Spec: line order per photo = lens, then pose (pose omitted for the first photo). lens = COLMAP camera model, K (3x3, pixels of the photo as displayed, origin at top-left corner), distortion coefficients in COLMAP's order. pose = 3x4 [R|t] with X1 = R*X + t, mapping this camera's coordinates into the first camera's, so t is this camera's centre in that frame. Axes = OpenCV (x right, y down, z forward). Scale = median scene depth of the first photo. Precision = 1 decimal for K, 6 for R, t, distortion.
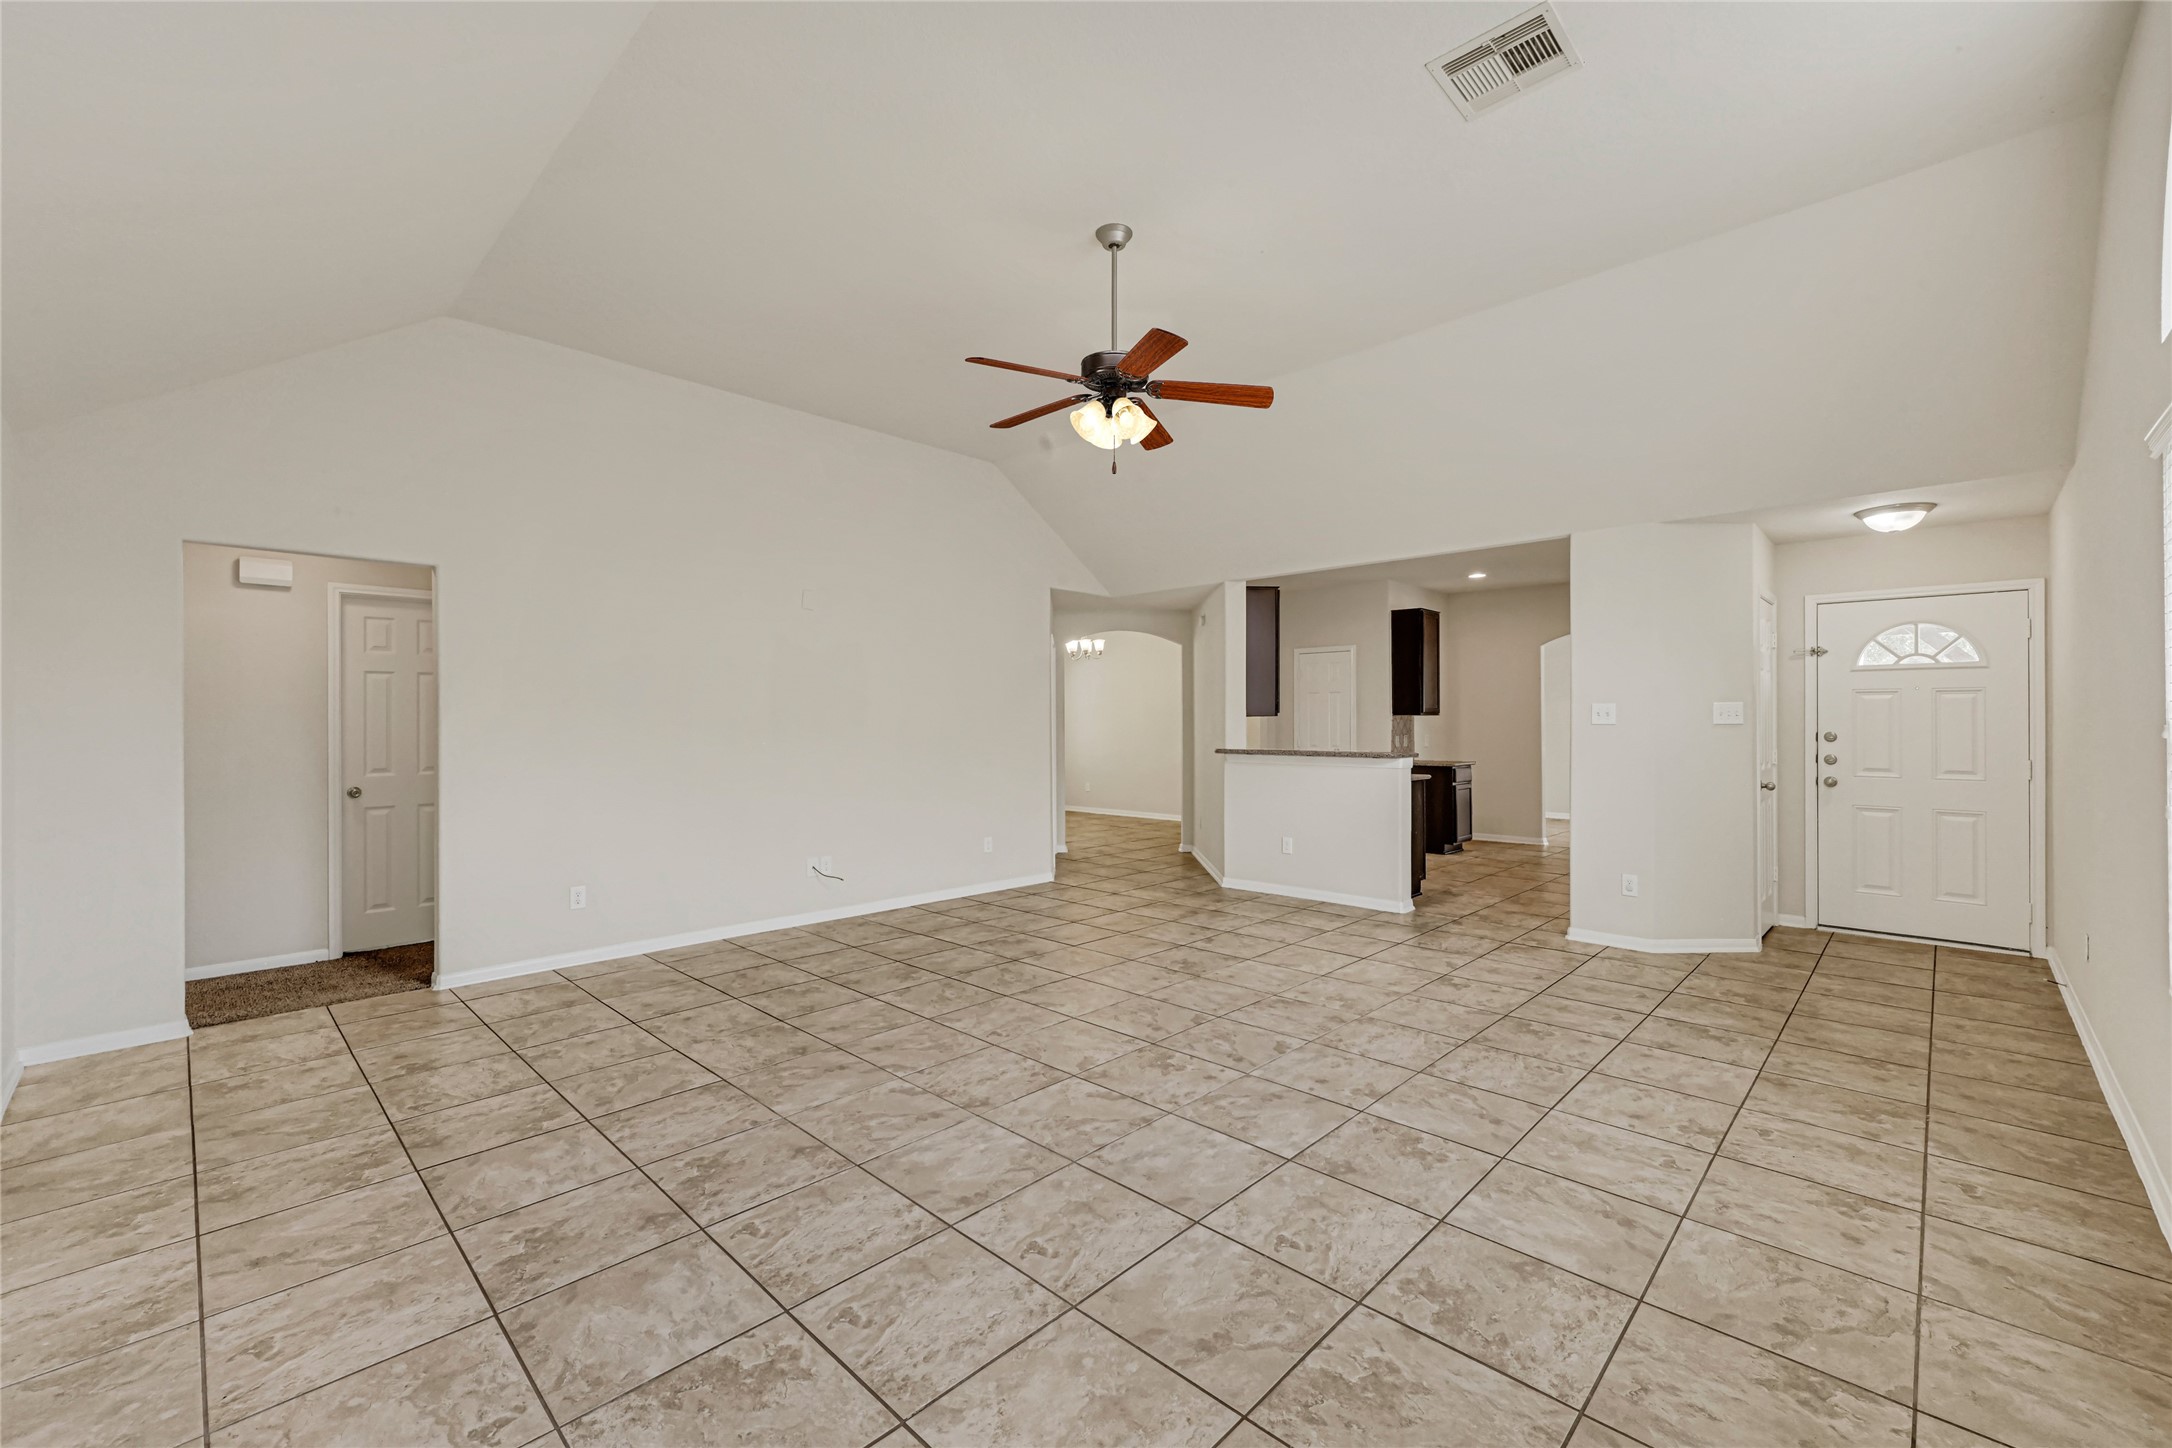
lens RADIAL K [[882.9, 0, 1086.0], [0, 882.9, 724.0], [0, 0, 1]] dist [0.002730, 0.000580]
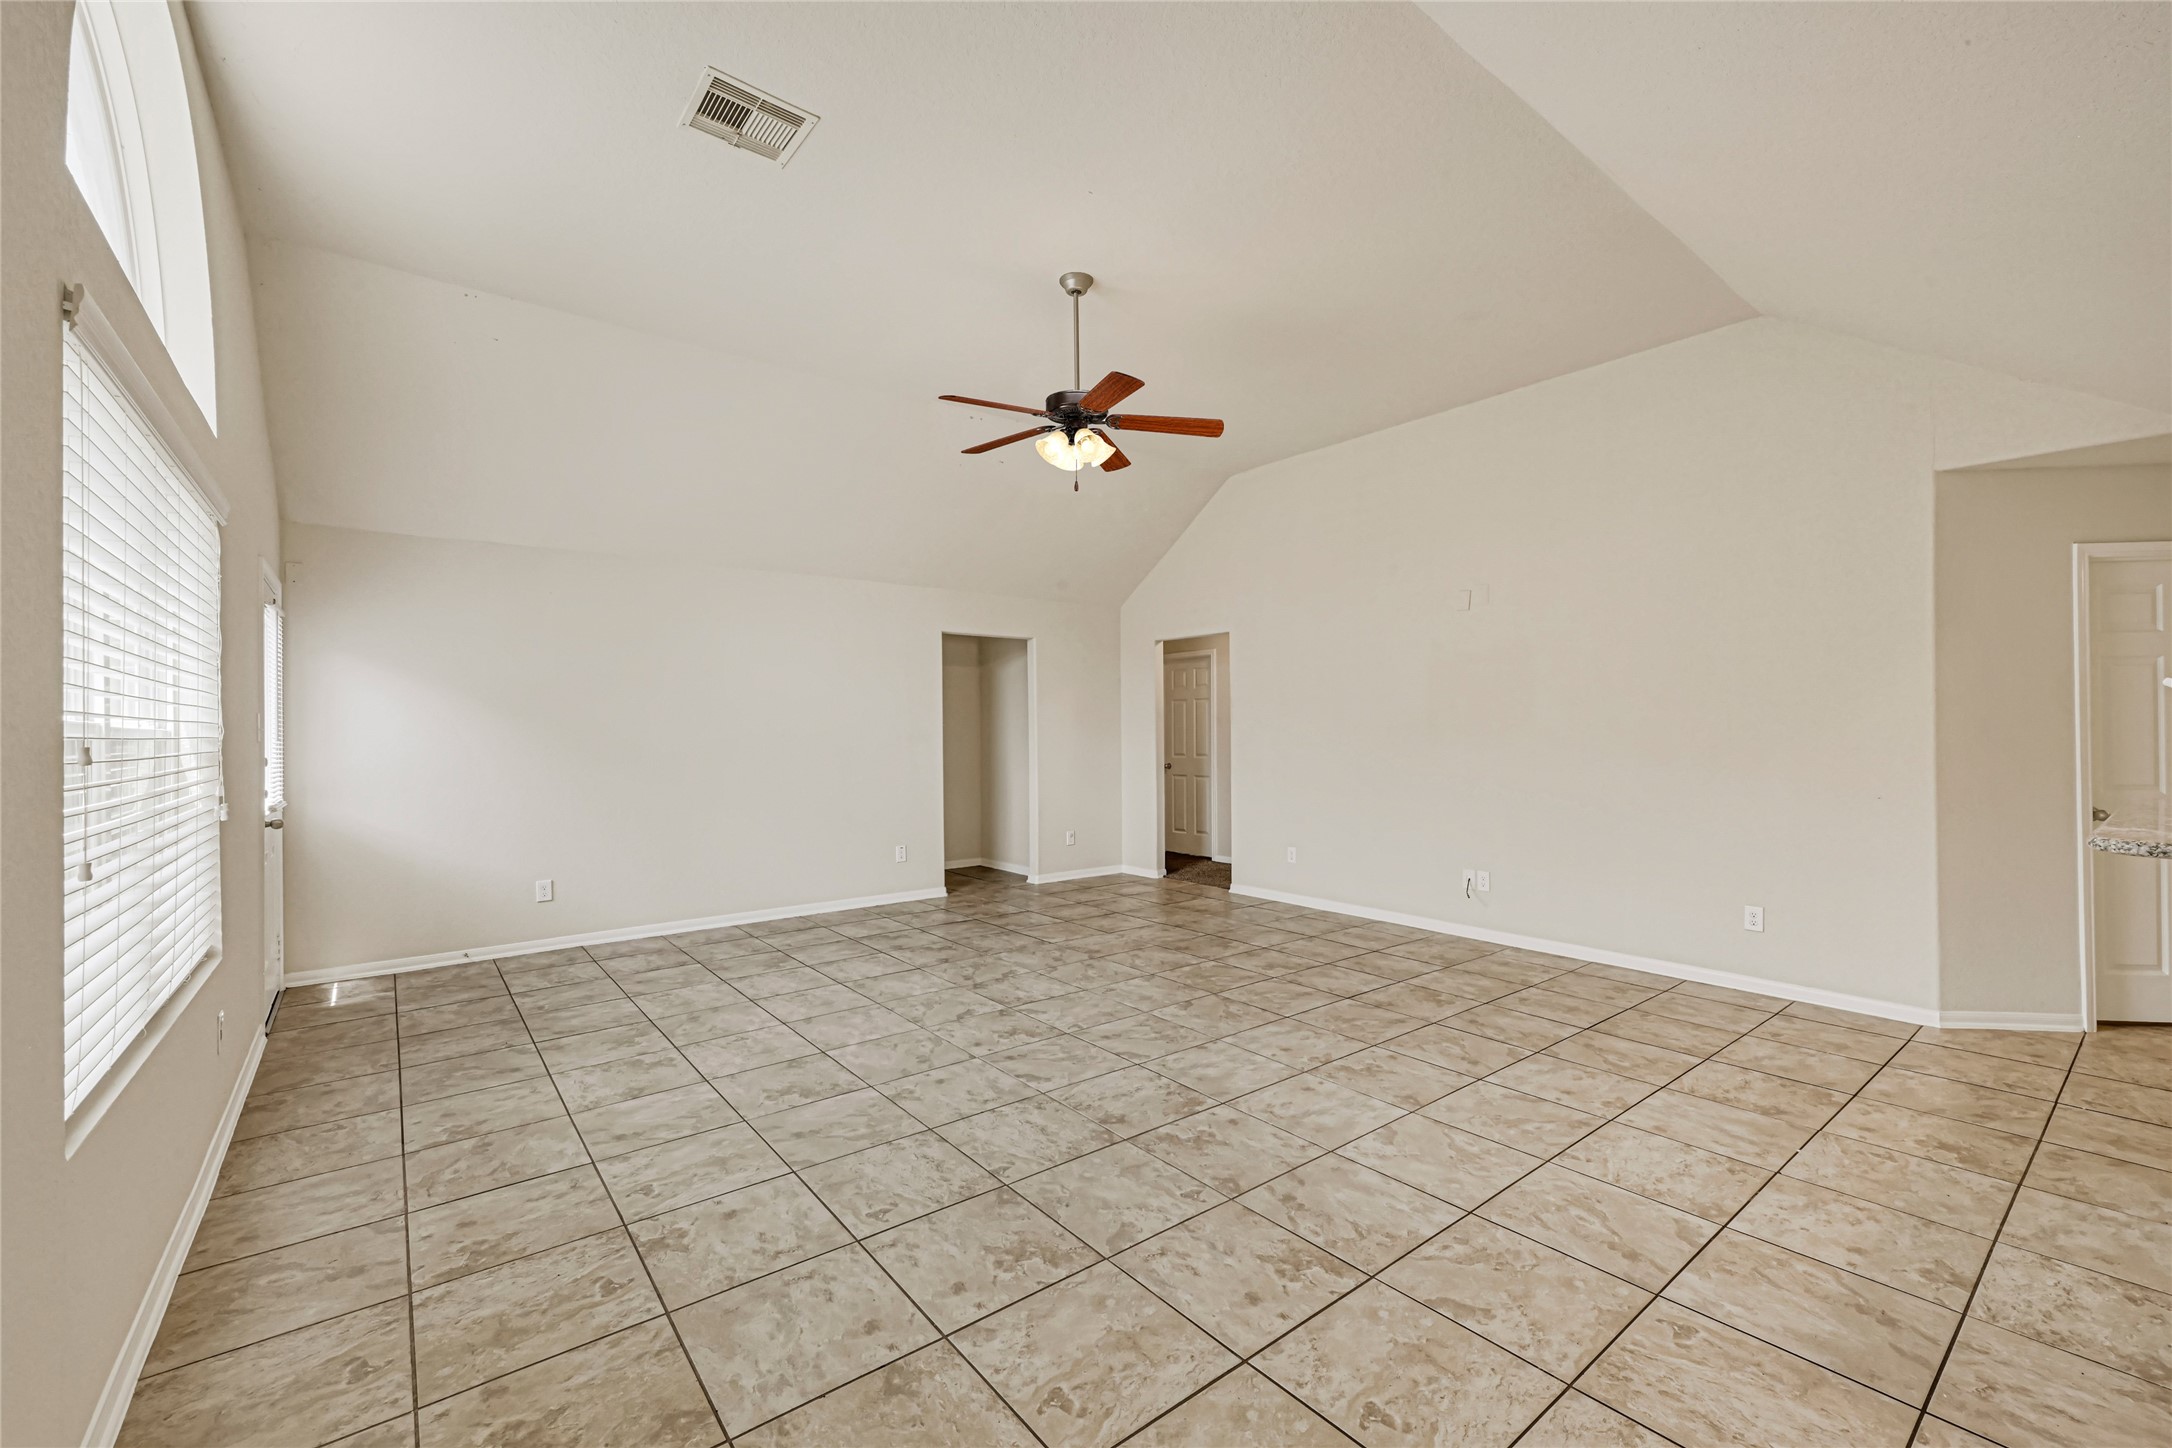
lens RADIAL K [[882.9, 0, 1086.0], [0, 882.9, 724.0], [0, 0, 1]] dist [0.002730, 0.000580]
pose [[-0.127348, -0.002630, -0.991855, 1.133621], [0.003744, 0.999988, -0.003133, -0.007005], [0.991851, -0.004112, -0.127337, 1.164364]]
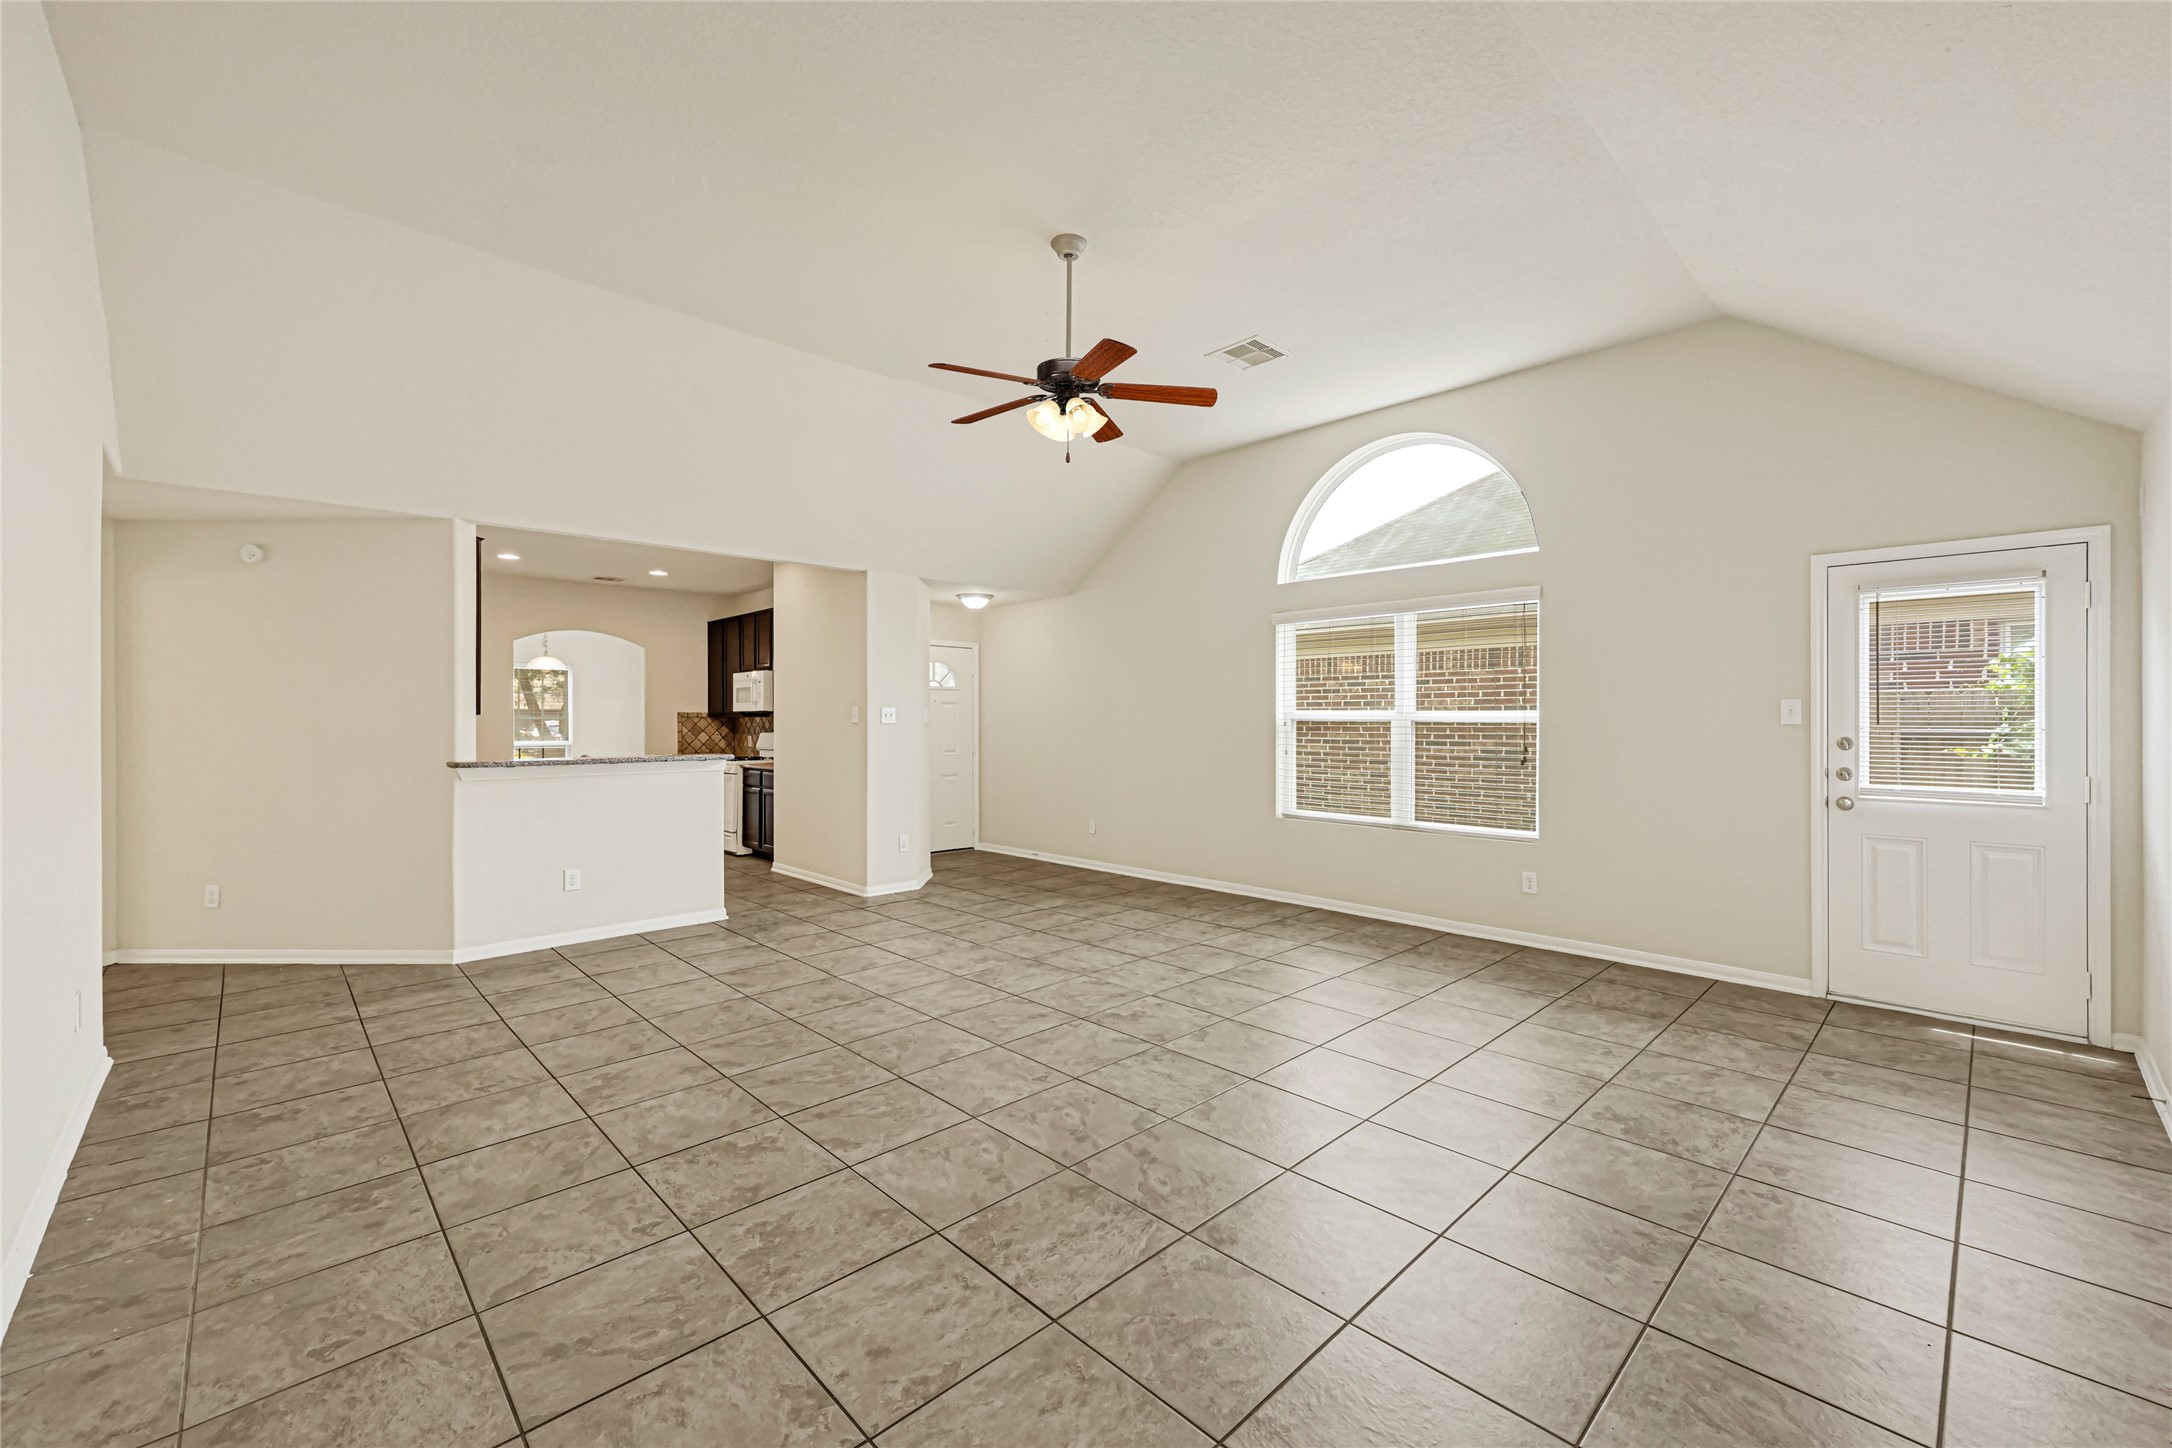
lens RADIAL K [[882.9, 0, 1086.0], [0, 882.9, 724.0], [0, 0, 1]] dist [0.002730, 0.000580]
pose [[0.031506, -0.000871, 0.999503, -1.007618], [0.004919, 0.999988, 0.000717, 0.001441], [-0.999491, 0.004894, 0.031510, 0.962841]]
